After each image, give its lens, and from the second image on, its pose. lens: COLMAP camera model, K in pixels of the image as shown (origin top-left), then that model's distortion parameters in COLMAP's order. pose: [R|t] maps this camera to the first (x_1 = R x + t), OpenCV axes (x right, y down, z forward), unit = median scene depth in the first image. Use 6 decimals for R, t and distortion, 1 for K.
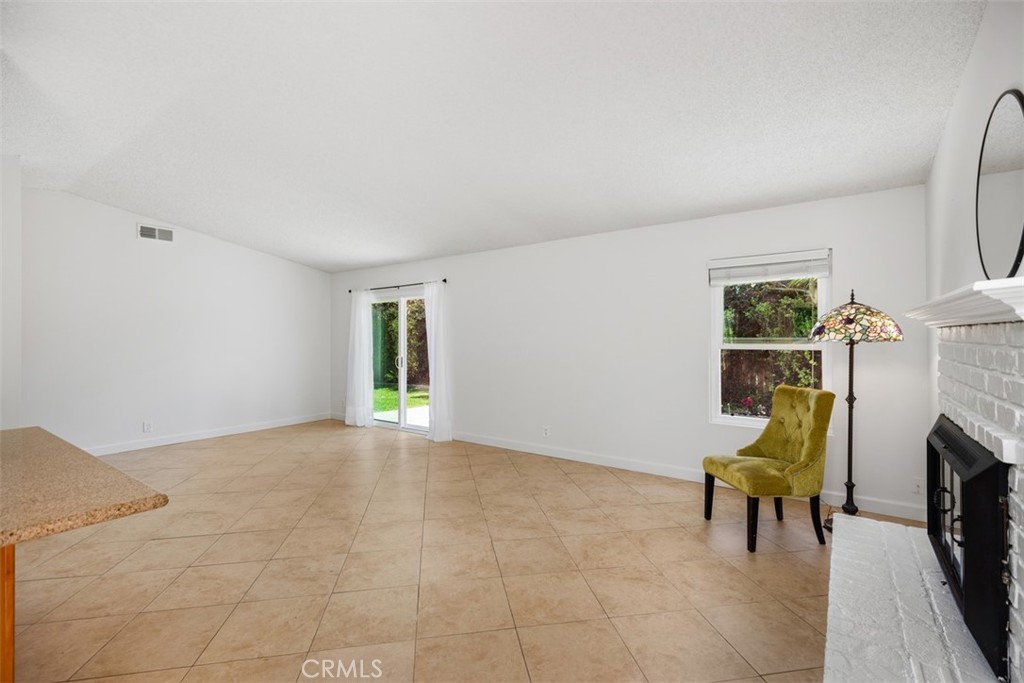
lens RADIAL K [[457.2, 0, 508.8], [0, 457.2, 336.3], [0, 0, 1]] dist [0.003793, 0.000503]
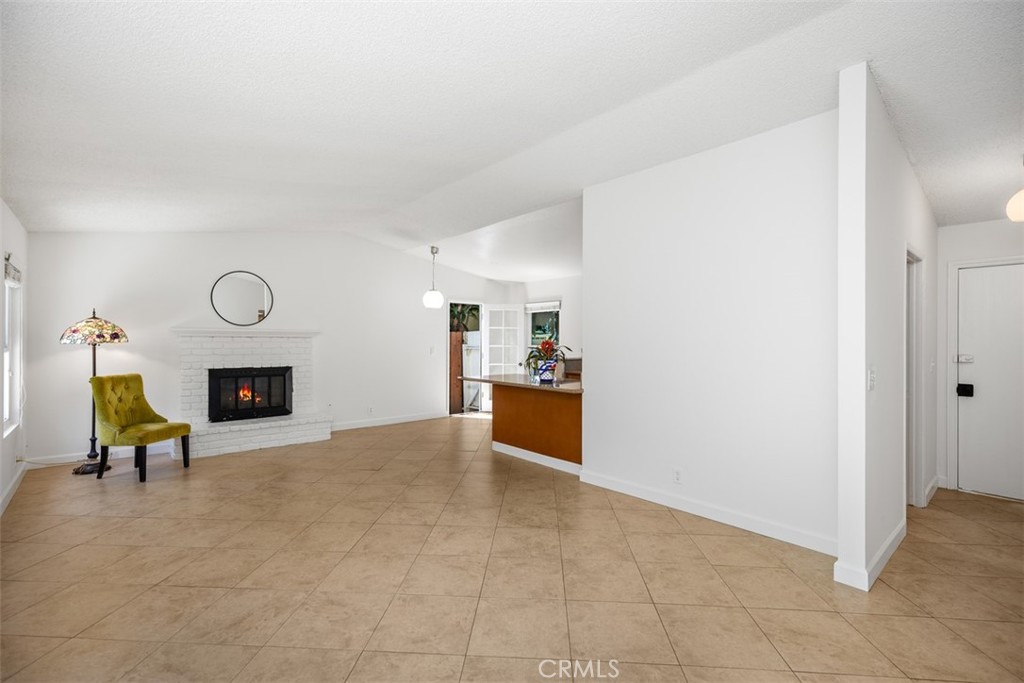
lens RADIAL K [[460.7, 0, 510.9], [0, 460.7, 339.4], [0, 0, 1]] dist [0.003749, 0.000482]
pose [[-0.975949, 0.000184, 0.217998, -0.779264], [-0.000967, 0.999986, -0.005171, 0.004811], [-0.217995, -0.005257, -0.975936, 1.861187]]
